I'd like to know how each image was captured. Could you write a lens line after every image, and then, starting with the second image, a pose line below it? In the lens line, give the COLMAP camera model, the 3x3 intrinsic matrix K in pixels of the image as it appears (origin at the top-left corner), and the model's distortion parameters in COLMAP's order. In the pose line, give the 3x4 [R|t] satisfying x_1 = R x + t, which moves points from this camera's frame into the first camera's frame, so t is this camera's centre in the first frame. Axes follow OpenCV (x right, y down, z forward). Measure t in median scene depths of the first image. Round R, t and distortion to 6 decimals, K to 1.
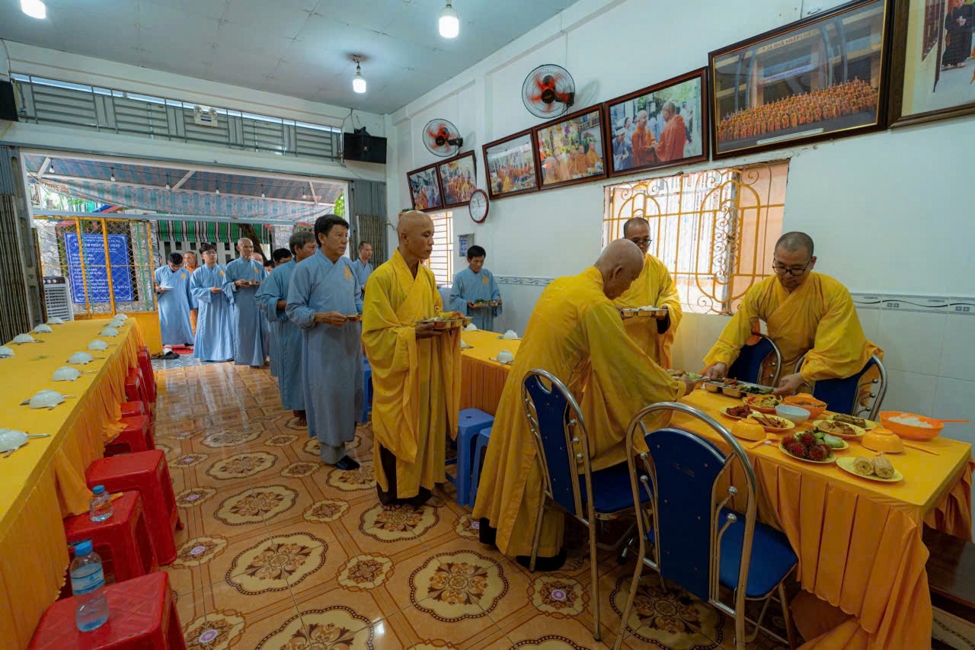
lens RADIAL K [[449.3, 0, 487.5], [0, 449.3, 325.0], [0, 0, 1]] dist [0.000235, 0.007247]
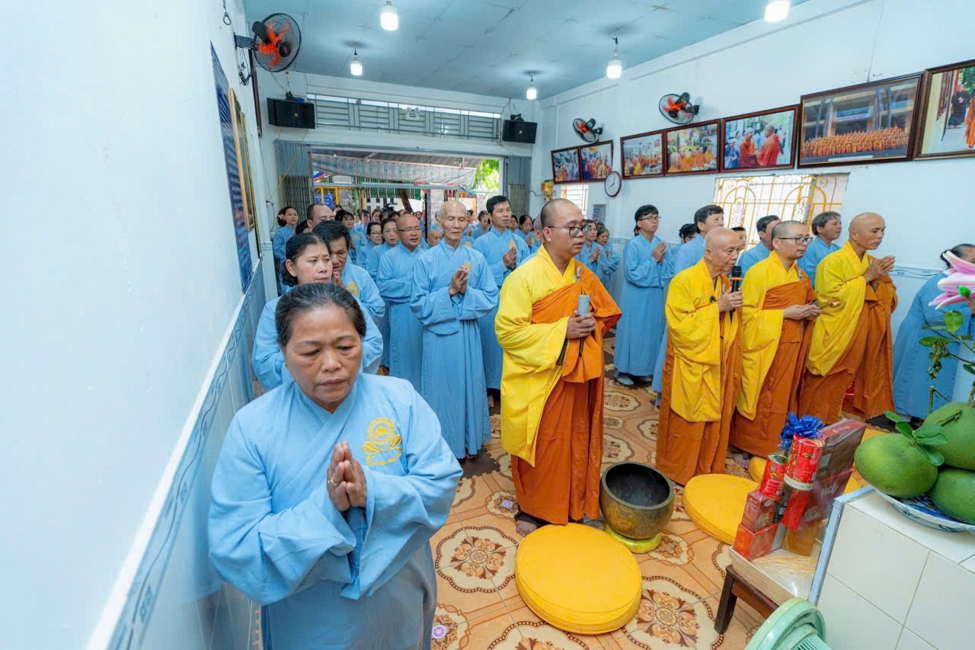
lens RADIAL K [[449.3, 0, 487.5], [0, 449.3, 325.0], [0, 0, 1]] dist [0.000235, 0.007247]
pose [[0.980296, 0.067115, -0.185785, -0.144112], [-0.045004, 0.991659, 0.120774, 0.006057], [0.192341, -0.110033, 0.975140, -0.545172]]
